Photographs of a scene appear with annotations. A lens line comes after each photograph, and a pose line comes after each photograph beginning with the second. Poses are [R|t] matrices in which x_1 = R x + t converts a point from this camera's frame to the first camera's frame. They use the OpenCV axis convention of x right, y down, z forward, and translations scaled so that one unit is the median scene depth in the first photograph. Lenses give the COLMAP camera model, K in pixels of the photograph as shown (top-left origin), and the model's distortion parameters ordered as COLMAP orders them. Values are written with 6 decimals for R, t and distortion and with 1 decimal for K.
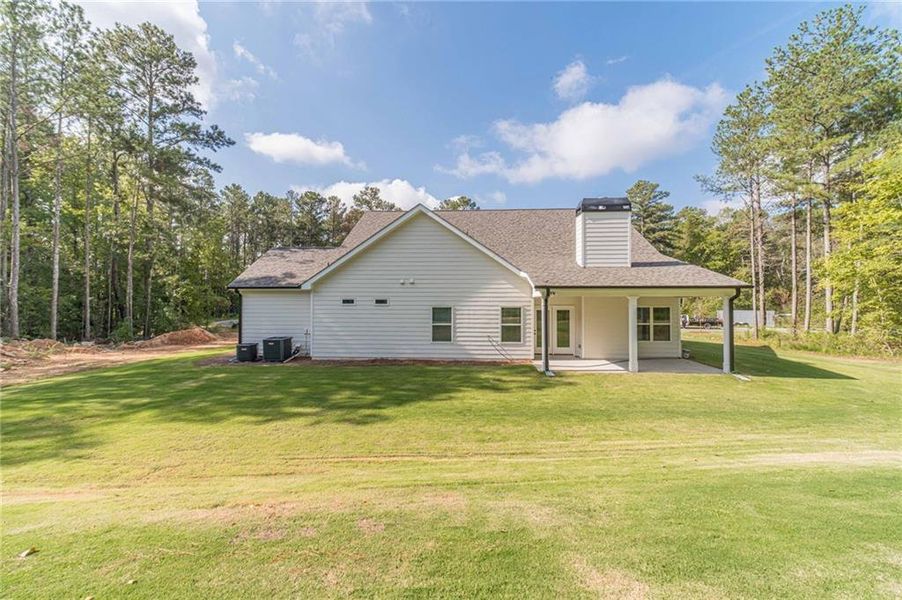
lens RADIAL K [[360.5, 0, 454.3], [0, 360.5, 296.5], [0, 0, 1]] dist [0.003034, 0.000195]
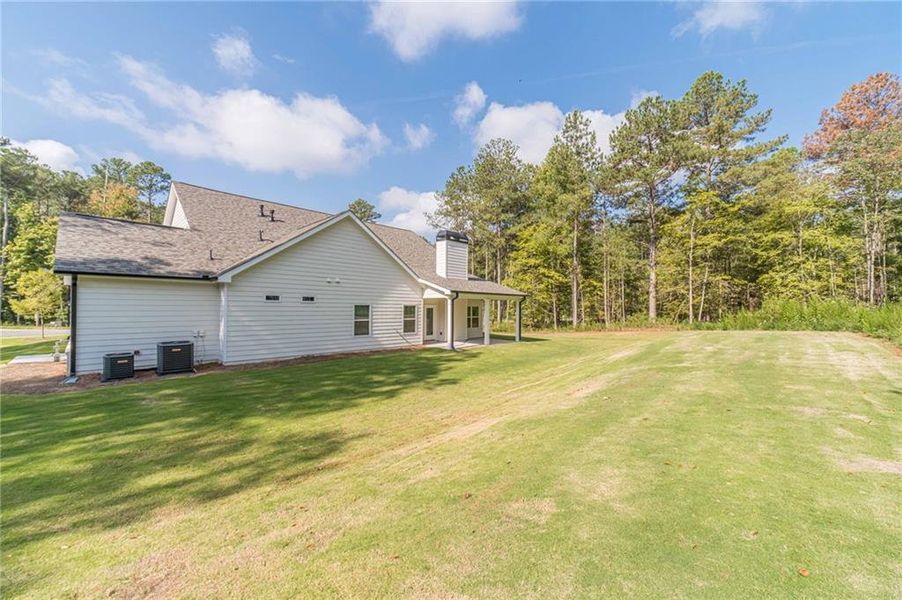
lens RADIAL K [[360.5, 0, 454.3], [0, 360.5, 296.5], [0, 0, 1]] dist [0.003034, 0.000195]
pose [[0.645241, 0.028333, 0.763454, -0.711333], [-0.026388, 0.999542, -0.014793, 0.011868], [-0.763523, -0.010601, 0.645693, 0.047989]]
